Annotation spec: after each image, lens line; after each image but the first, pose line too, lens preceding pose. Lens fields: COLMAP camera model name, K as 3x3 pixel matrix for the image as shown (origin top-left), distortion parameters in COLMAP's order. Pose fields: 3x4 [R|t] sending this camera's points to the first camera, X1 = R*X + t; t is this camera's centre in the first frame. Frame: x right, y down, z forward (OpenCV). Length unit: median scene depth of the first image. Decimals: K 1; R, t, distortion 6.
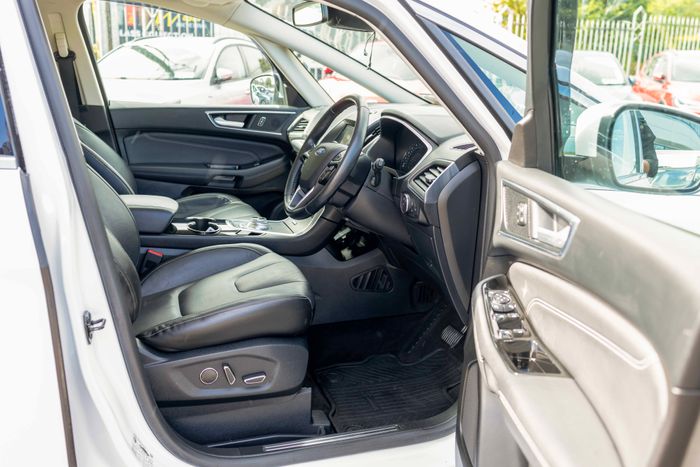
lens RADIAL K [[664.0, 0, 350.0], [0, 664.0, 233.5], [0, 0, 1]] dist [-0.005984, -0.007265]
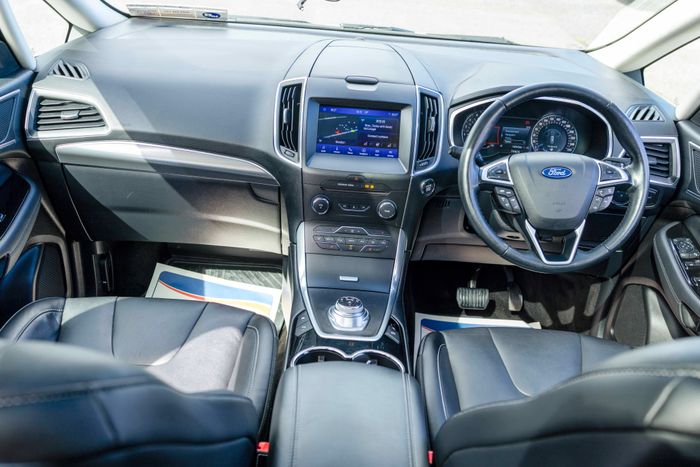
lens RADIAL K [[664.0, 0, 350.0], [0, 664.0, 233.5], [0, 0, 1]] dist [-0.005984, -0.007265]
pose [[0.315531, -0.453279, 0.833654, -0.515967], [0.165545, 0.891355, 0.421996, -0.281319], [-0.934364, 0.004854, 0.356288, 0.653341]]
